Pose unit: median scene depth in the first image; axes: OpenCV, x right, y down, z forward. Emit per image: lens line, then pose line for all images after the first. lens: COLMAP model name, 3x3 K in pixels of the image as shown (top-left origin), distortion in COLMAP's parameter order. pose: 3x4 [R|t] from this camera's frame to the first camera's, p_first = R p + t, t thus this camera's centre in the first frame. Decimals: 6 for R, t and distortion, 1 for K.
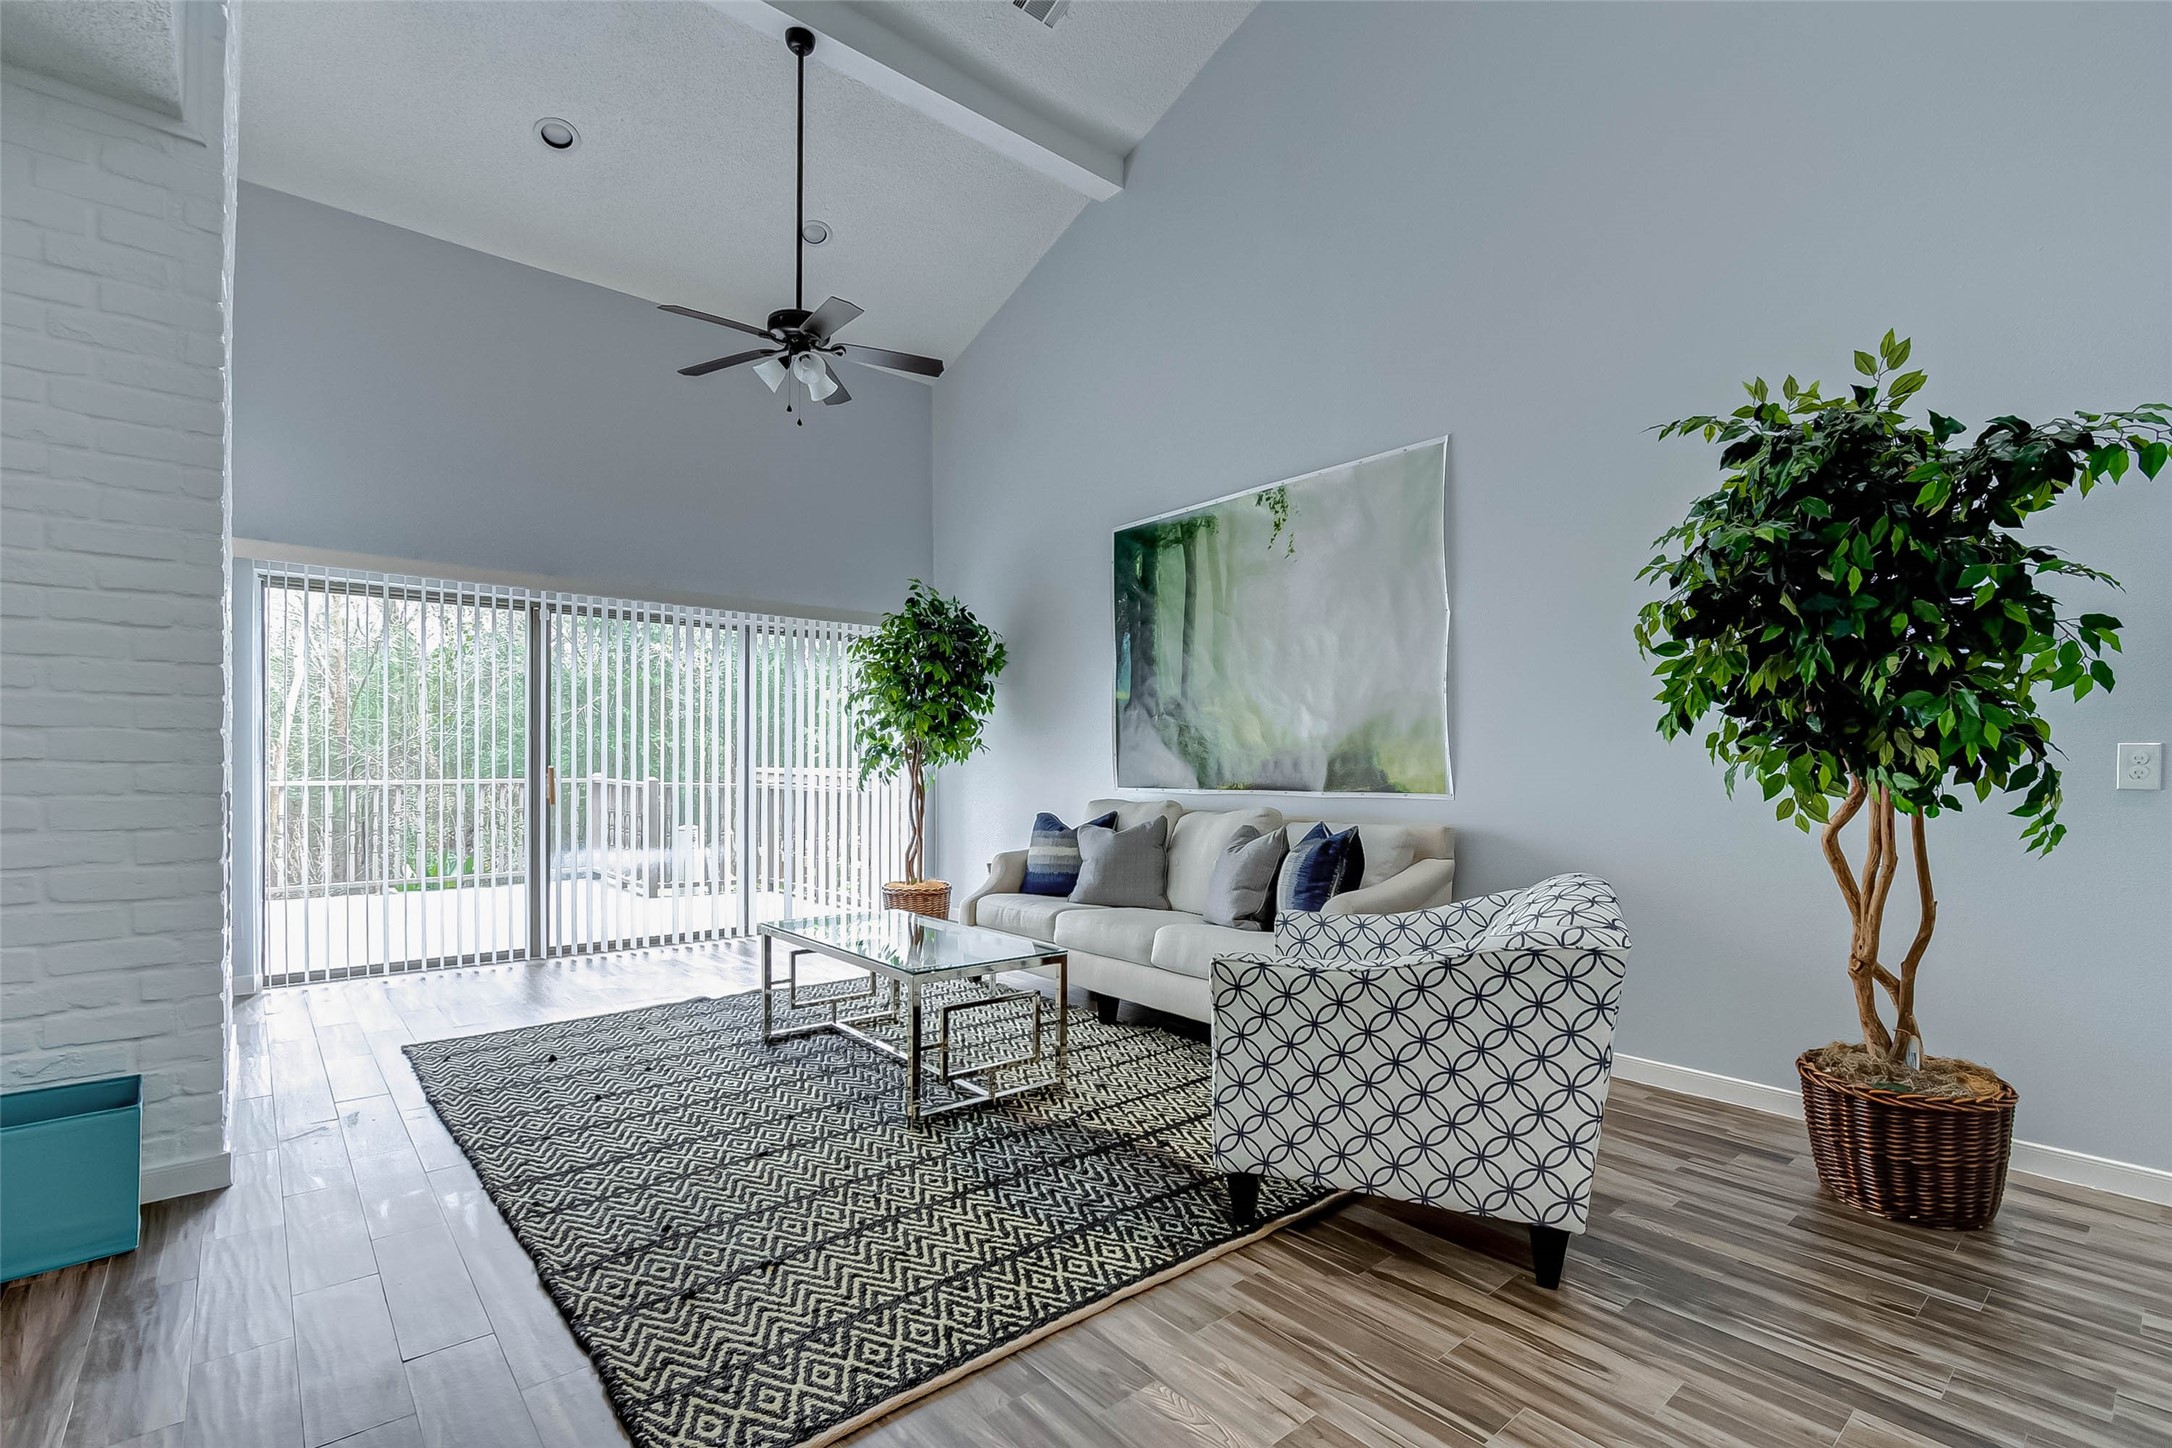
lens RADIAL K [[999.2, 0, 1098.1], [0, 999.2, 765.1], [0, 0, 1]] dist [0.001346, 0.000223]
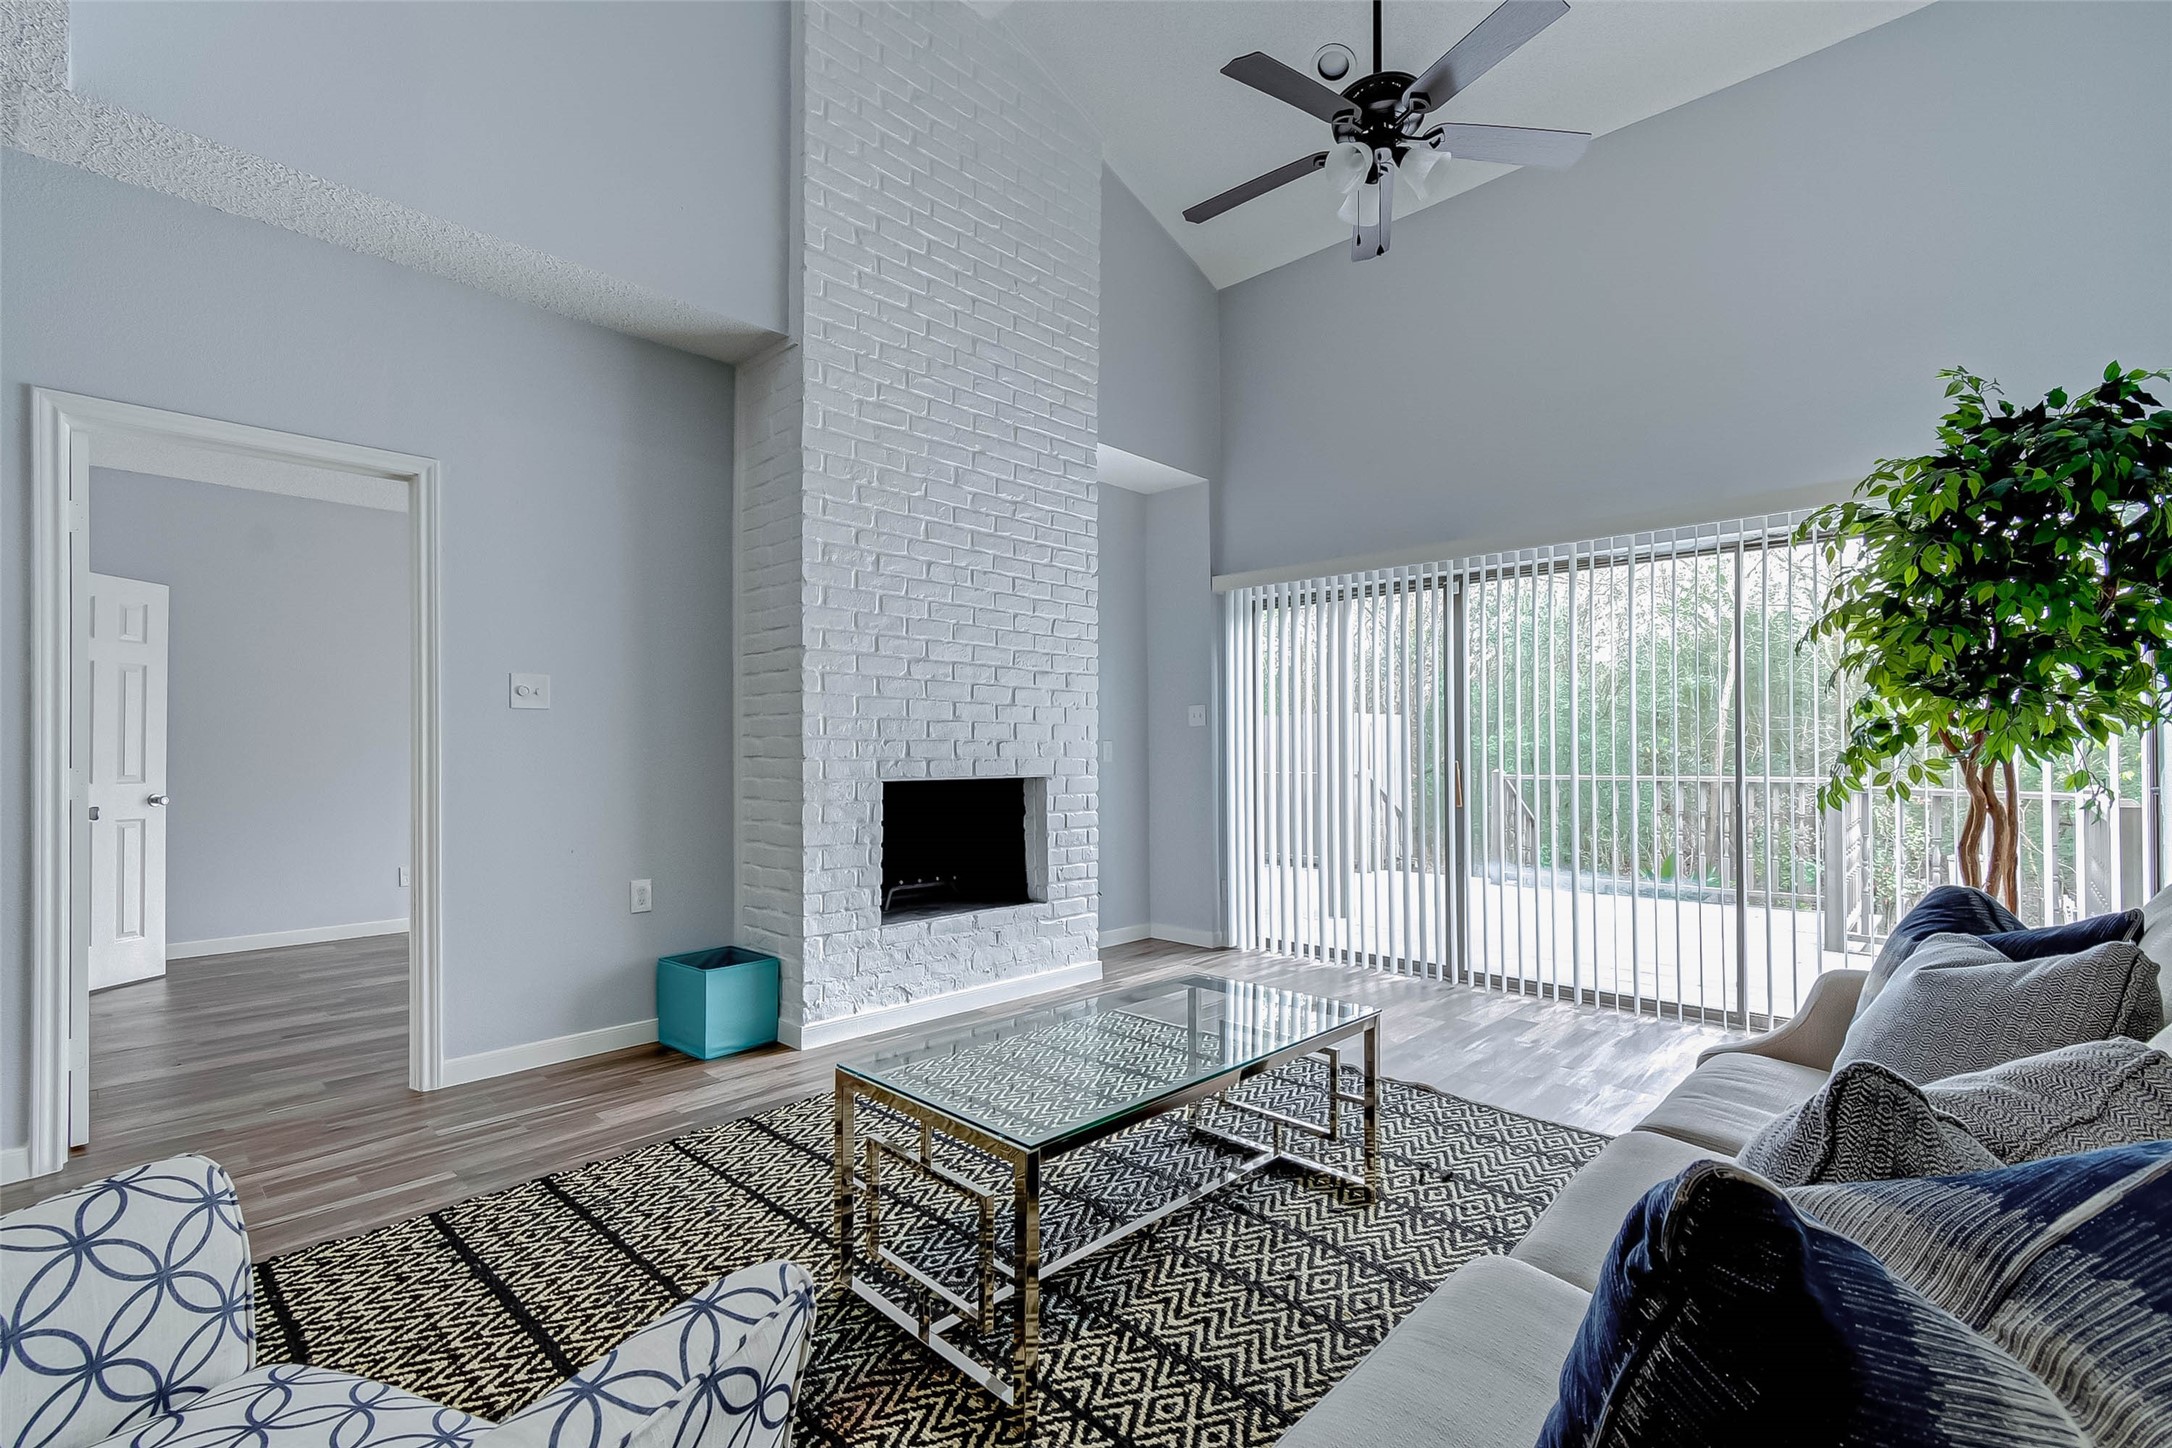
lens RADIAL K [[966.5, 0, 1086.6], [0, 966.5, 753.6], [0, 0, 1]] dist [-0.000064, -0.000015]
pose [[0.098056, -0.009546, -0.995135, 0.646723], [-0.000717, 0.999953, -0.009663, 0.010258], [0.995181, 0.001661, 0.098045, 1.511731]]
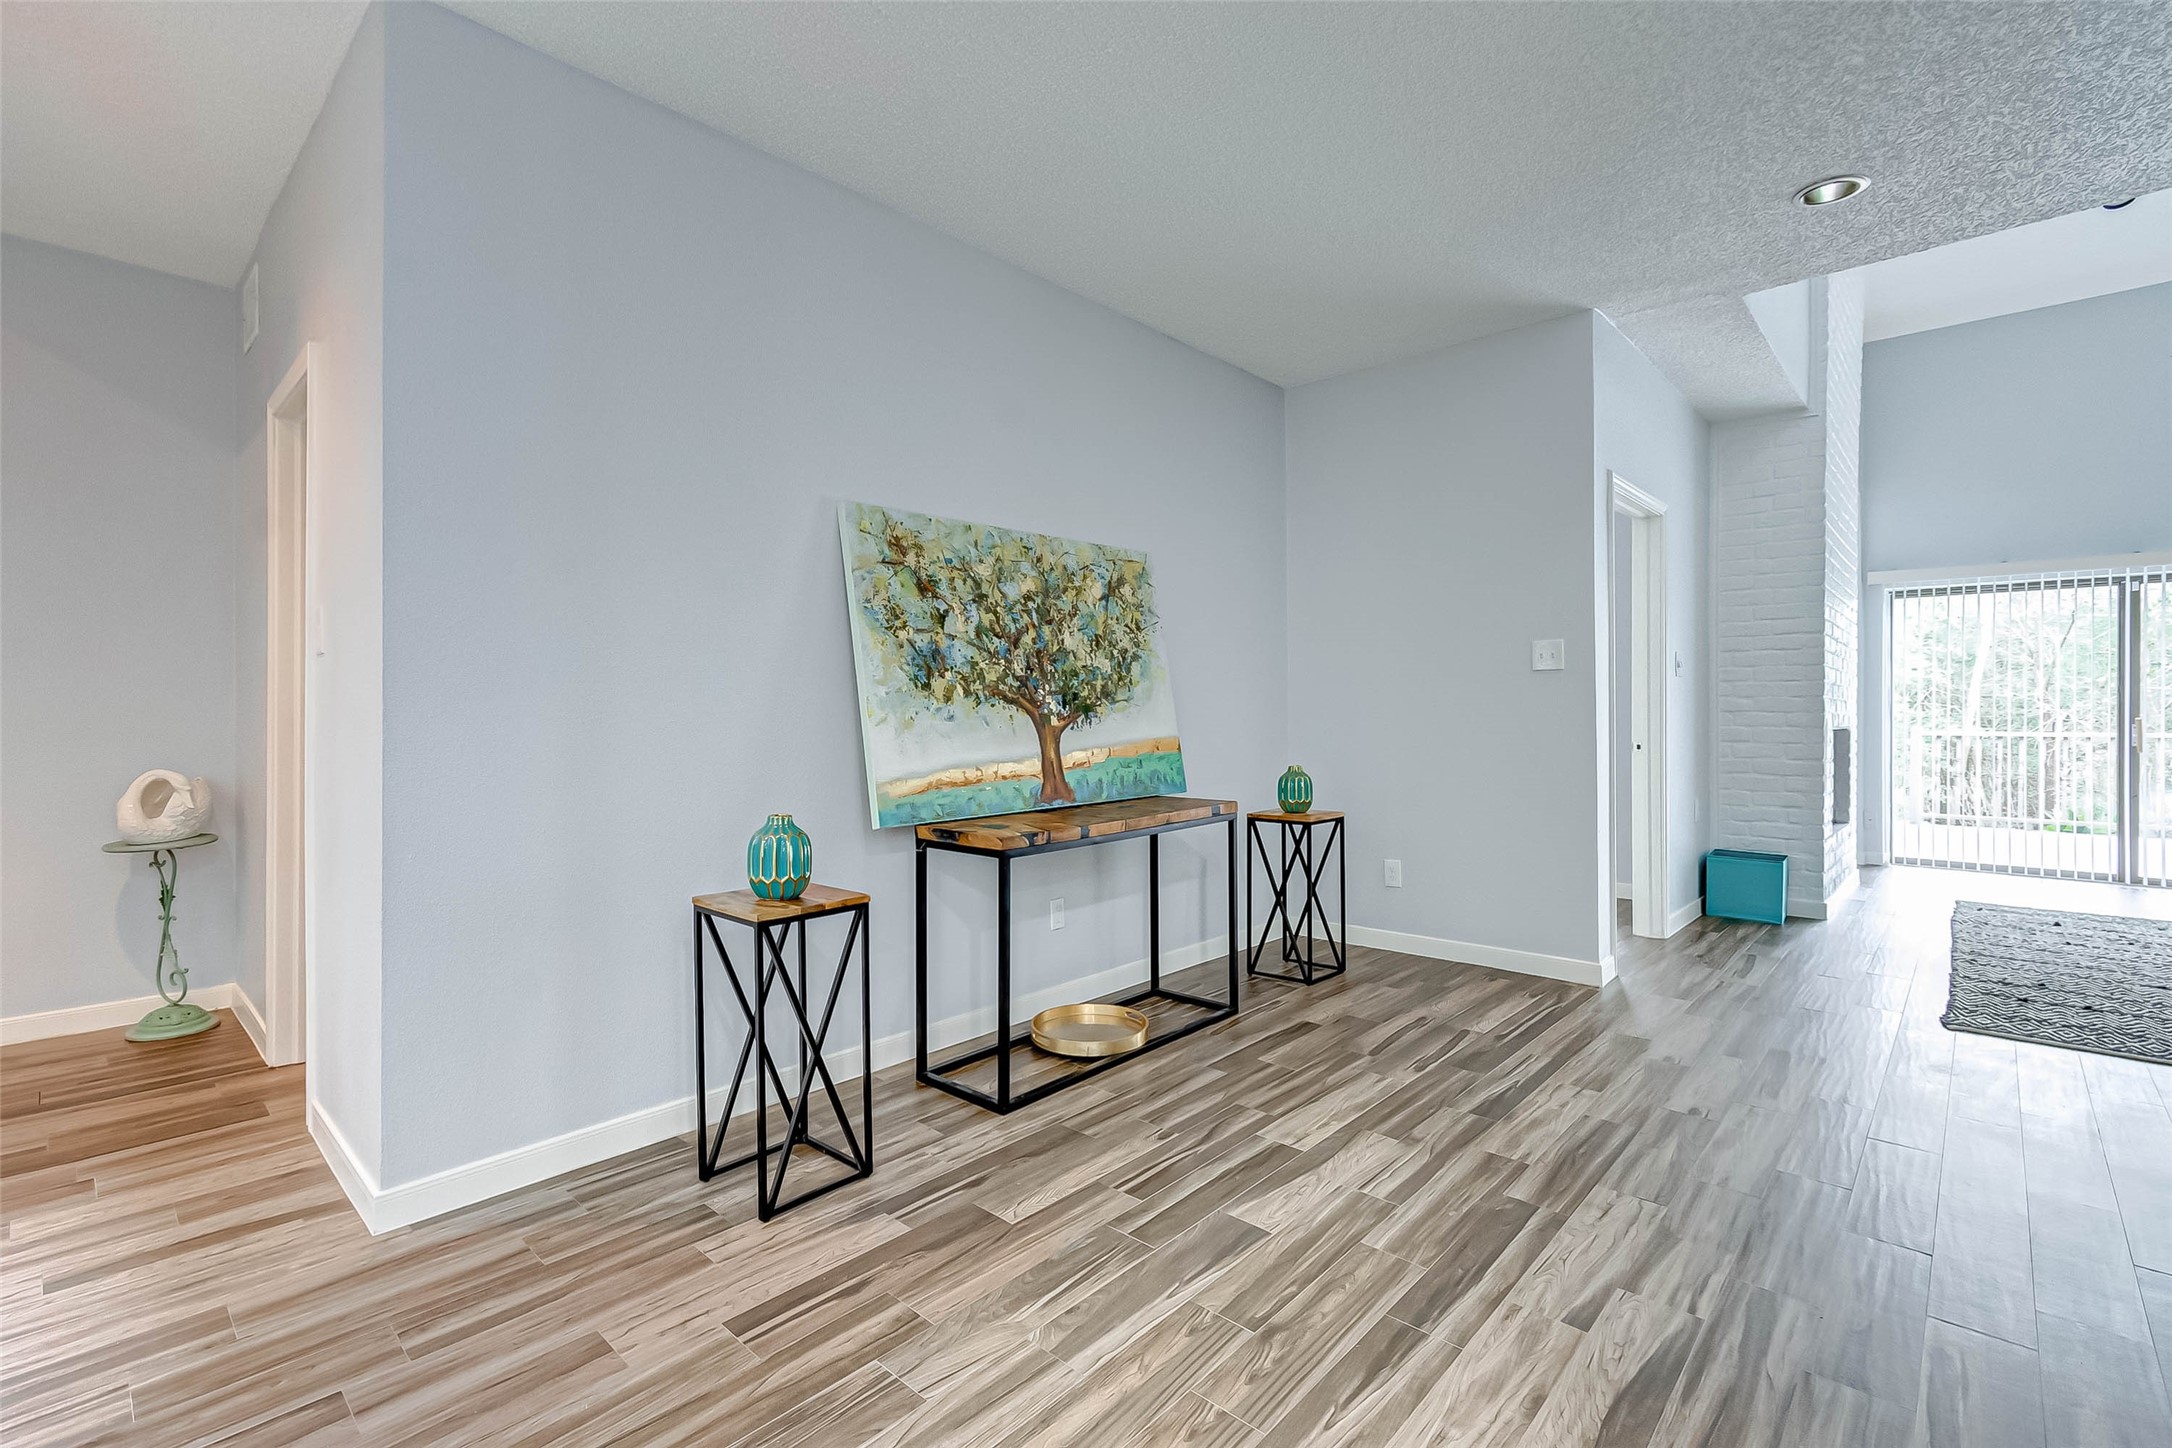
lens RADIAL K [[955.4, 0, 1084.7], [0, 955.4, 728.3], [0, 0, 1]] dist [-0.000741, -0.000033]
pose [[0.116919, 0.015844, -0.993015, 1.031943], [-0.004601, 0.999871, 0.015412, 0.009034], [0.993131, 0.002767, 0.116977, -0.848987]]
